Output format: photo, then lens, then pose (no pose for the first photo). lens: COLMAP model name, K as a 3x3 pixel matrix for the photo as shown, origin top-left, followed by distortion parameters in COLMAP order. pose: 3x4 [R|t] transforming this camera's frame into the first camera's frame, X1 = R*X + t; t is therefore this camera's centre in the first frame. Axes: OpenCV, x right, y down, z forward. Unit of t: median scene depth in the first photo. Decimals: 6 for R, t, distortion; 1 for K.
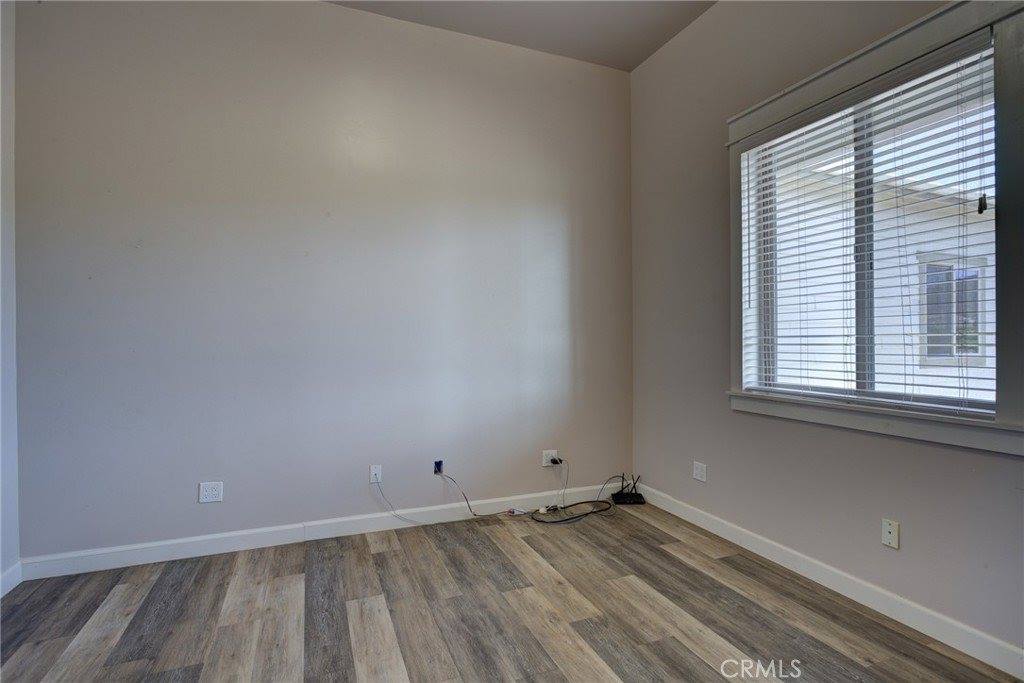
lens RADIAL K [[505.4, 0, 512.9], [0, 505.4, 339.8], [0, 0, 1]] dist [-0.019732, 0.007907]
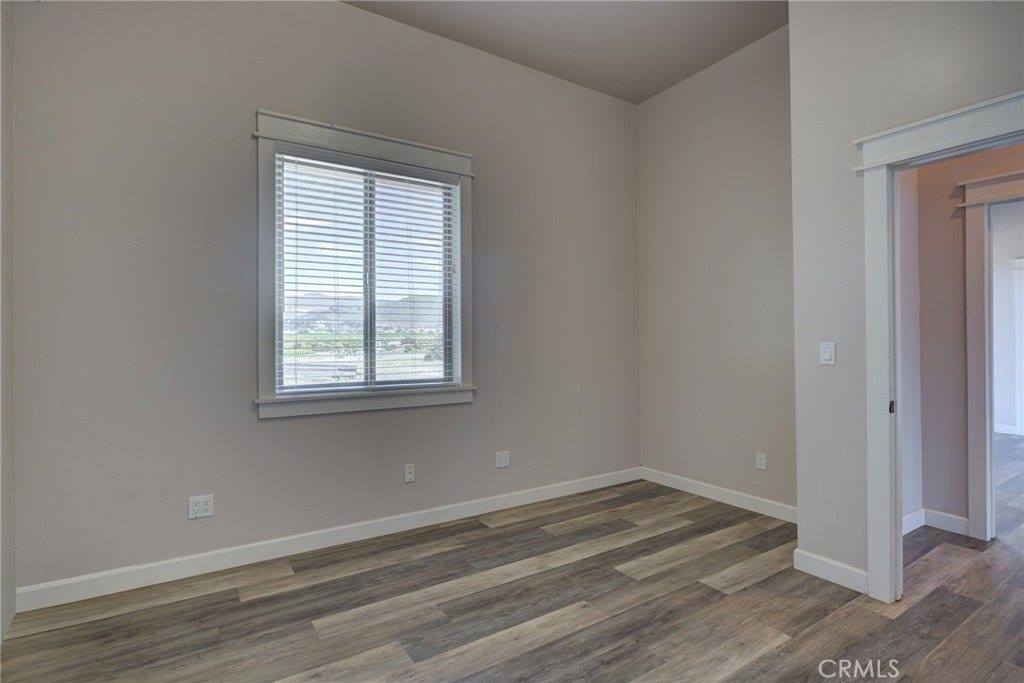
lens RADIAL K [[505.4, 0, 516.7], [0, 505.4, 339.7], [0, 0, 1]] dist [-0.019732, 0.007907]
pose [[-0.190264, 0.002306, 0.981730, -0.701446], [0.005006, 0.999987, -0.001379, -0.007239], [-0.981720, 0.004652, -0.190273, 0.867304]]
